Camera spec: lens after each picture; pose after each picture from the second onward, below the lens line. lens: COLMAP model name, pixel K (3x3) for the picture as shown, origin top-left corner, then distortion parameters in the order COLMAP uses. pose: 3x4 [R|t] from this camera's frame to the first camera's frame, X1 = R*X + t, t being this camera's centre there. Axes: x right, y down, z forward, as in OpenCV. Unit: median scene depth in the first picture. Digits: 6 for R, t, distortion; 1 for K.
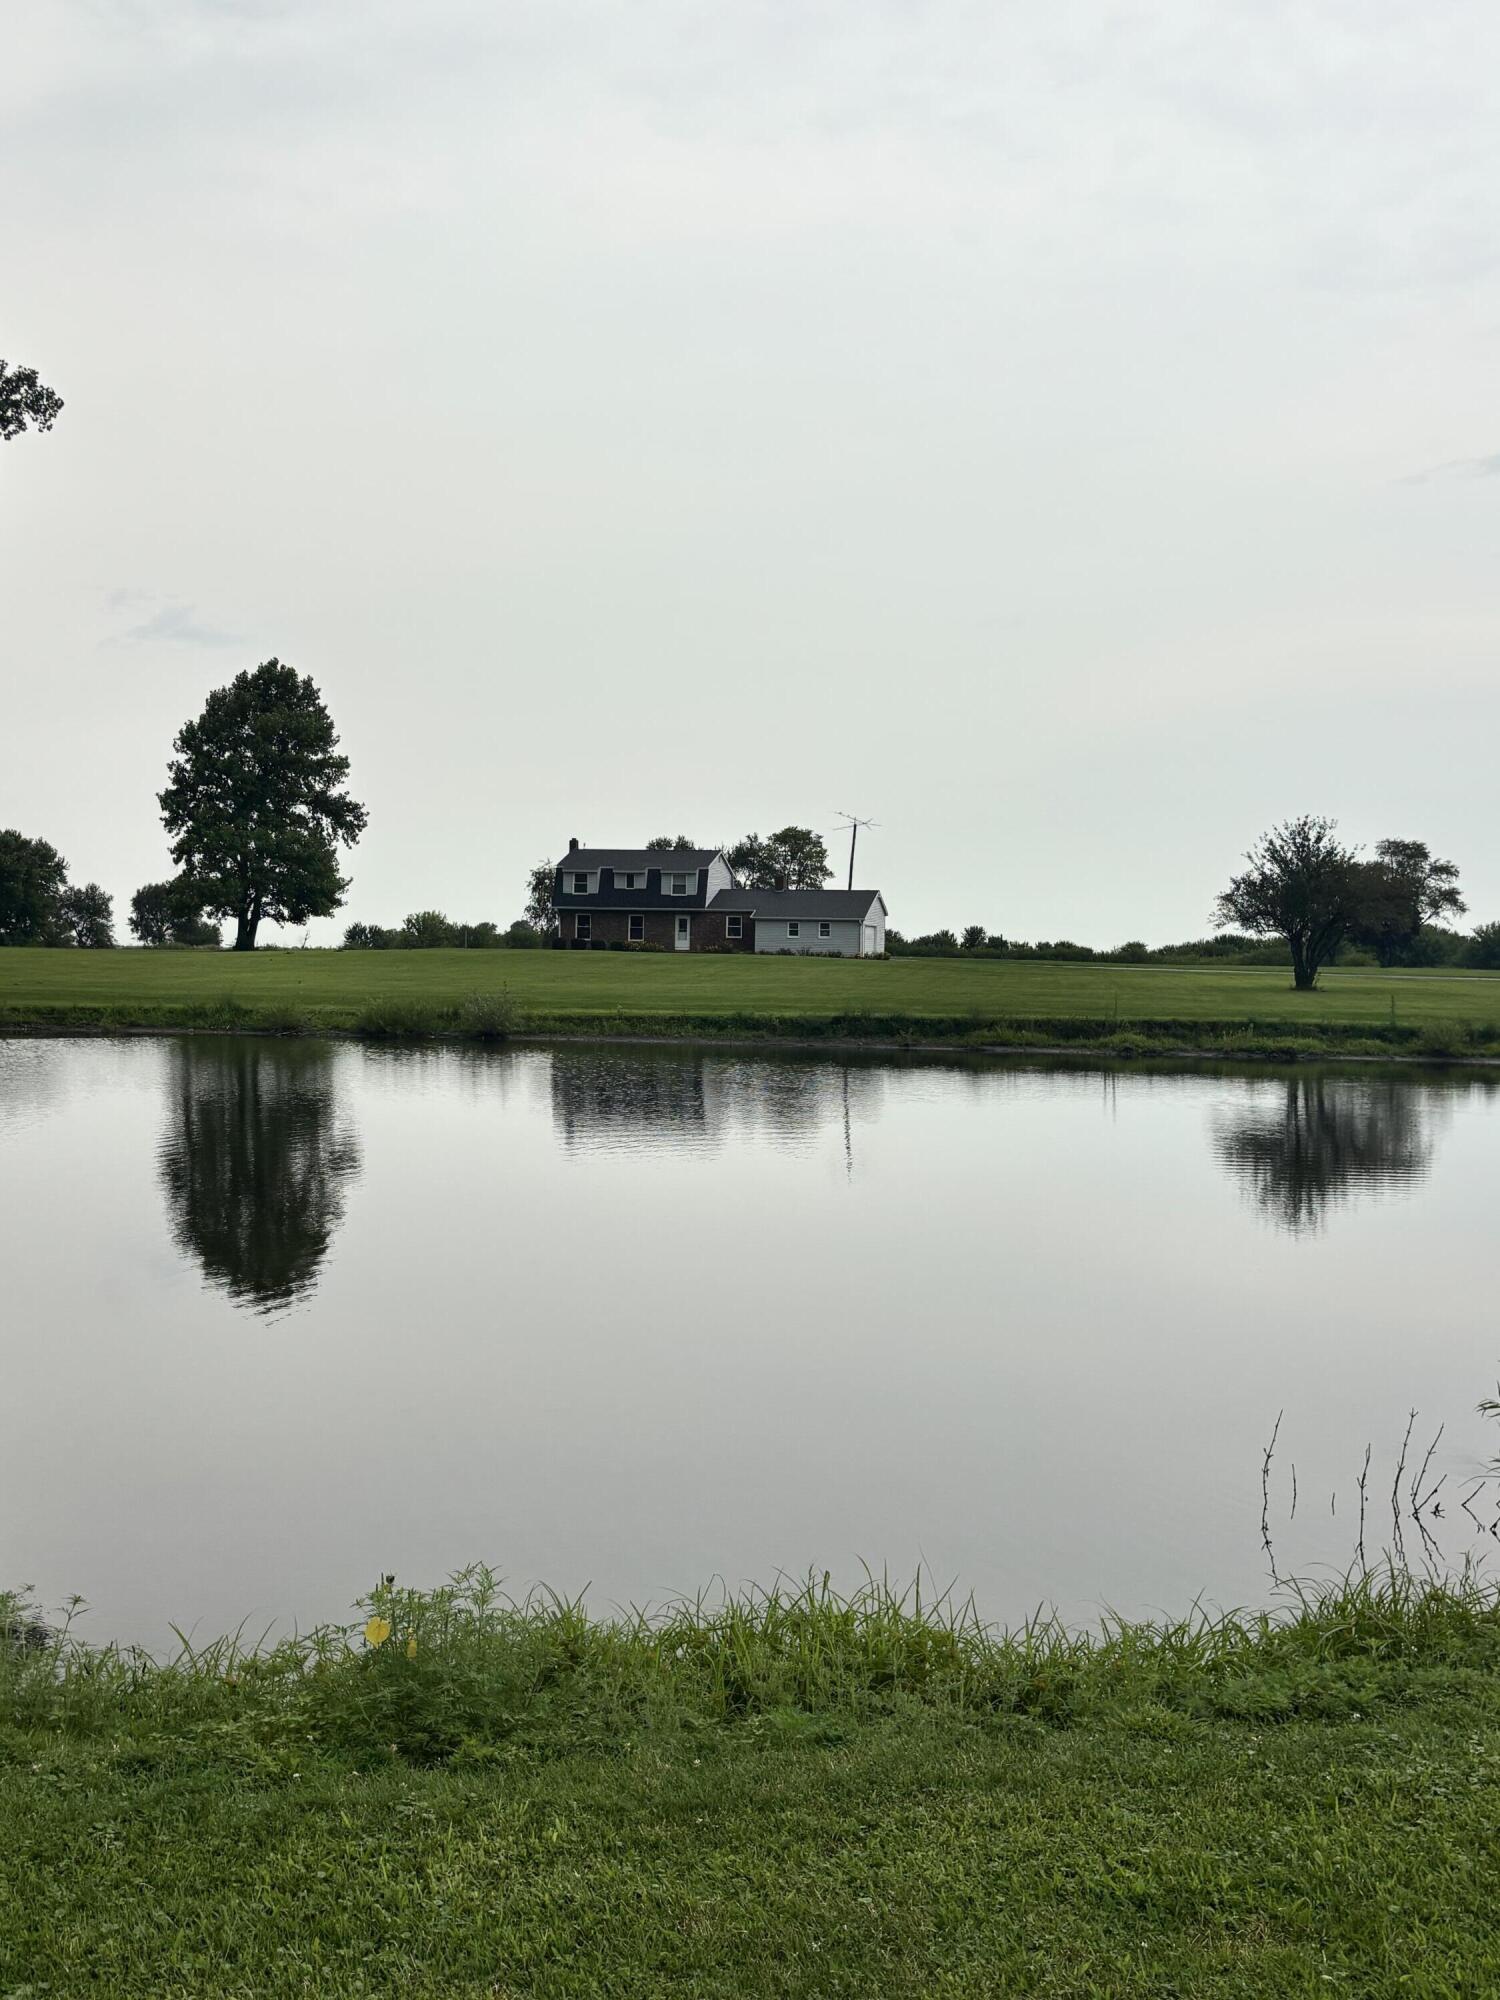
lens RADIAL K [[2080.2, 0, 749.9], [0, 2080.2, 1100.7], [0, 0, 1]] dist [0.089712, 0.000000]
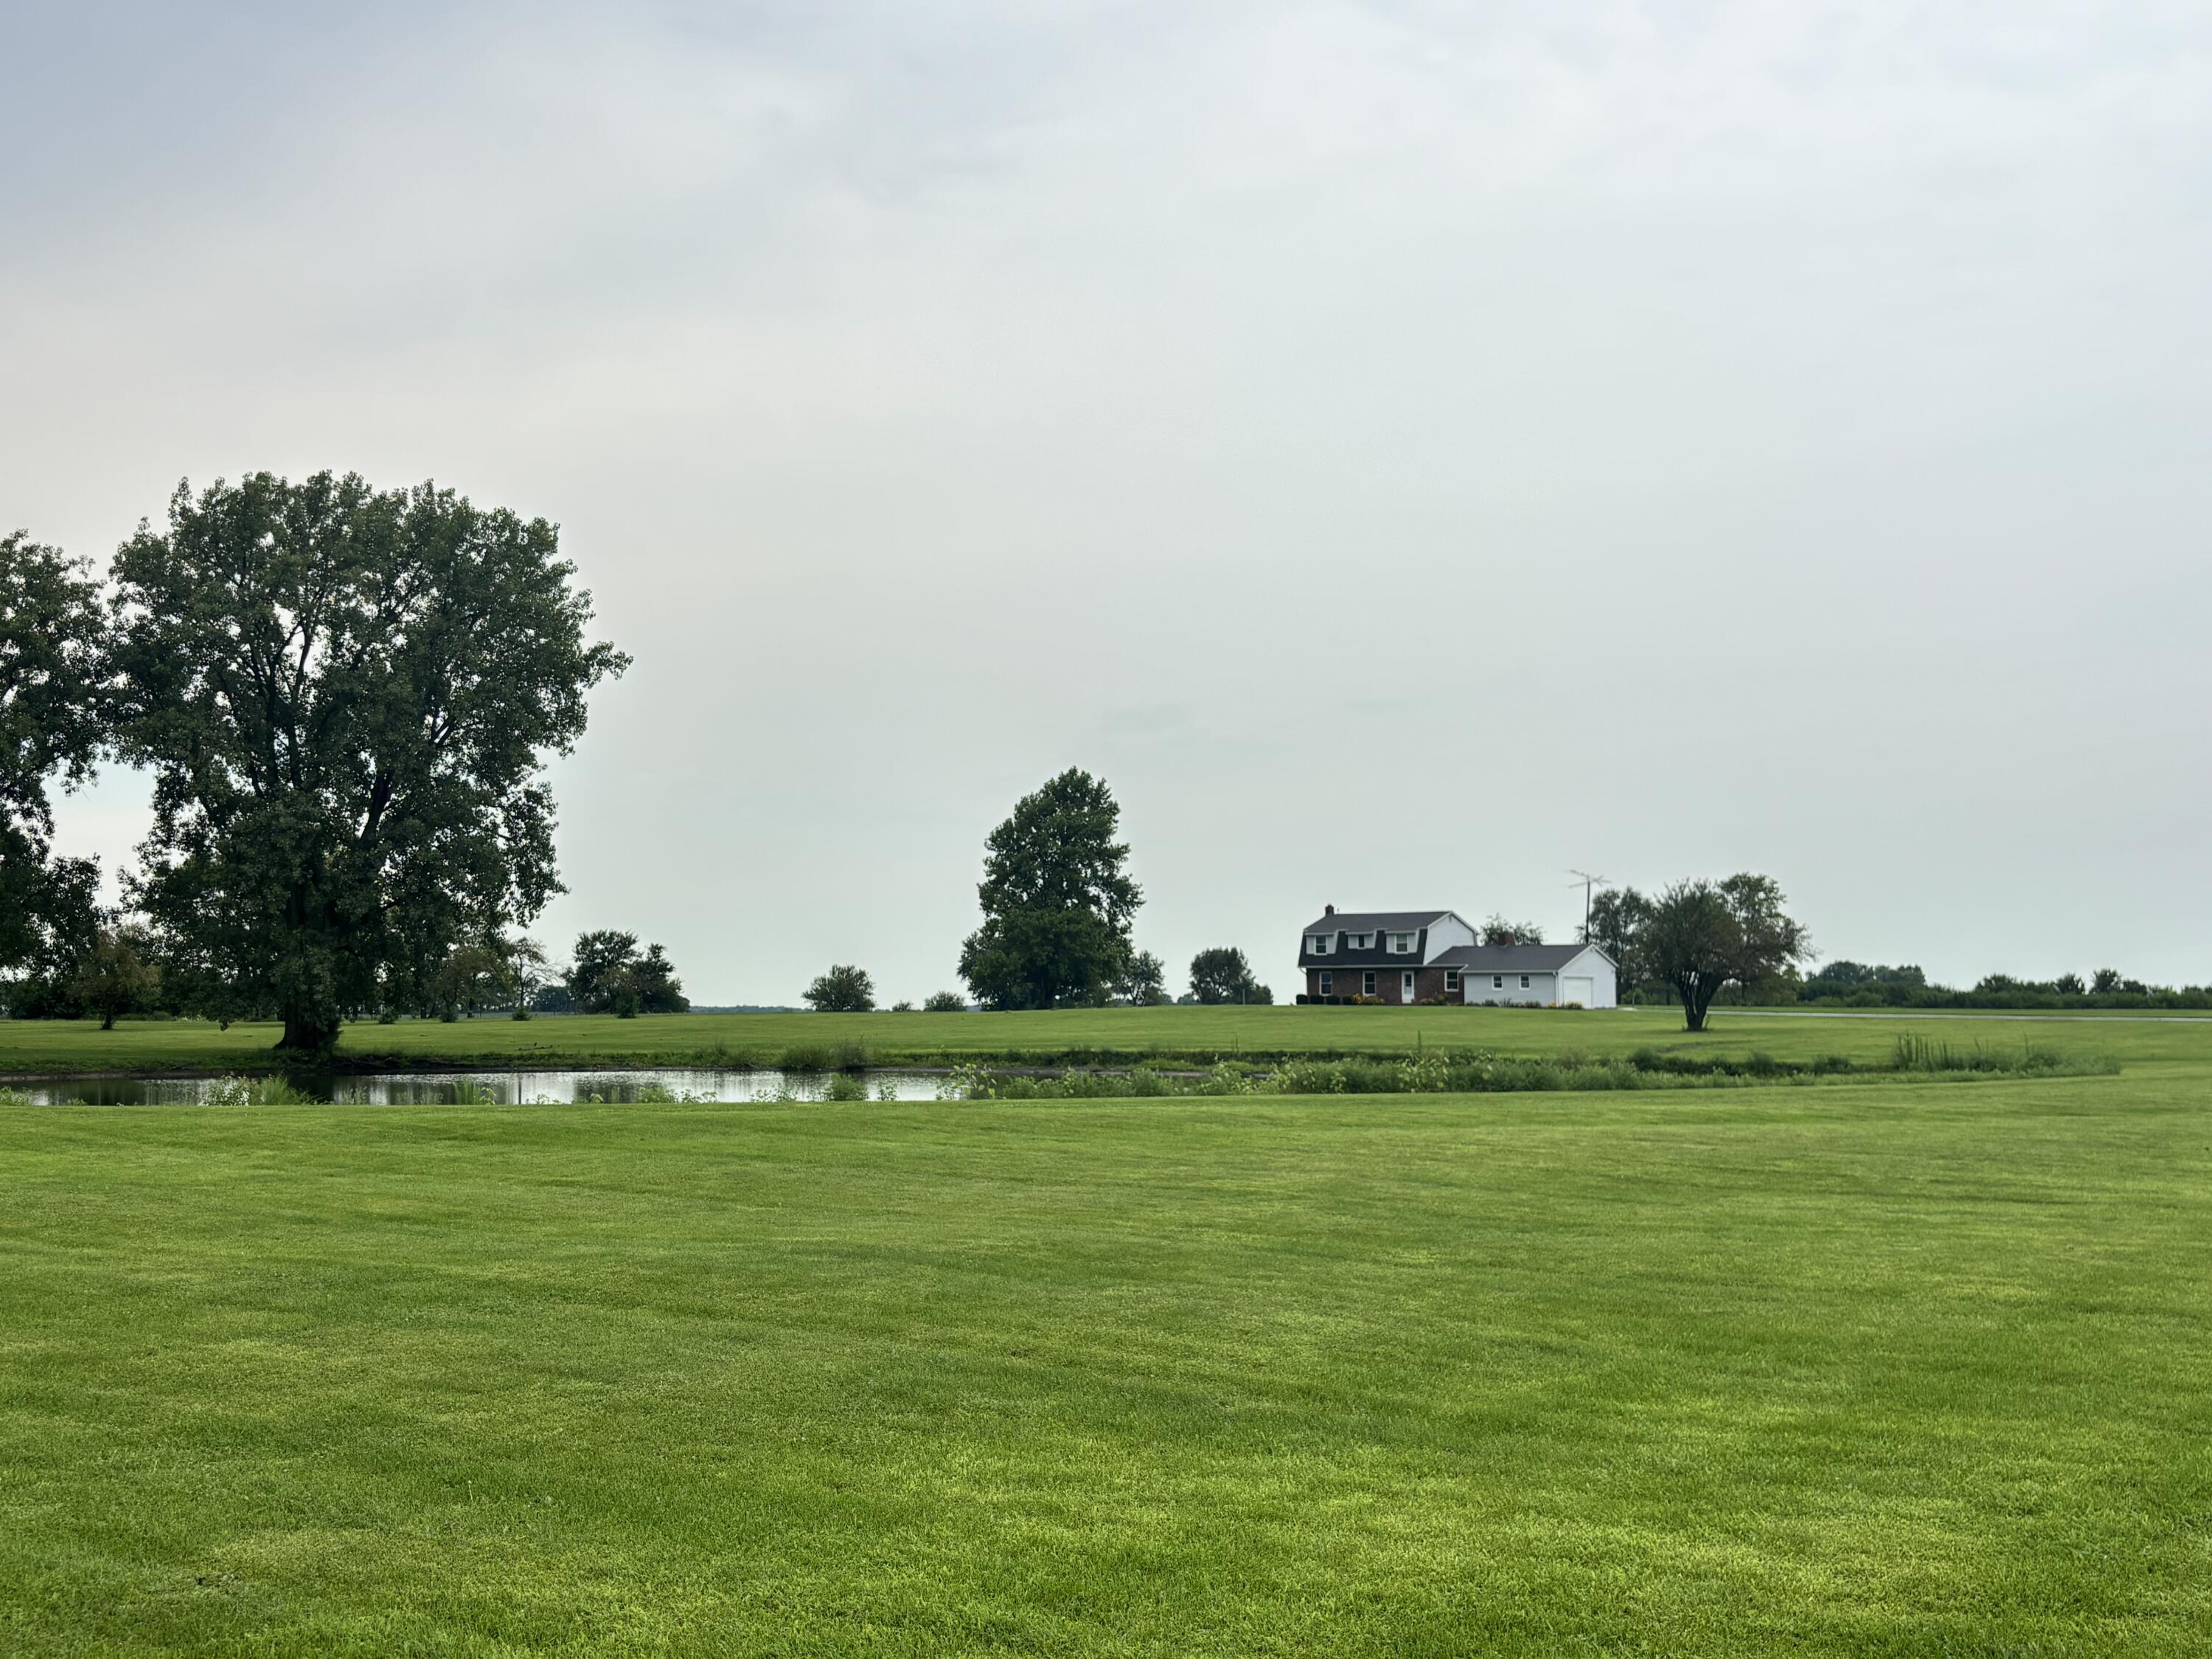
lens RADIAL K [[2300.7, 0, 1103.5], [0, 2300.7, 838.2], [0, 0, 1]] dist [0.089712, 0.000000]
pose [[0.913565, -0.048685, -0.403767, 0.316994], [-0.010424, 0.989680, -0.142919, 0.016865], [0.406558, 0.134775, 0.903630, -0.173494]]
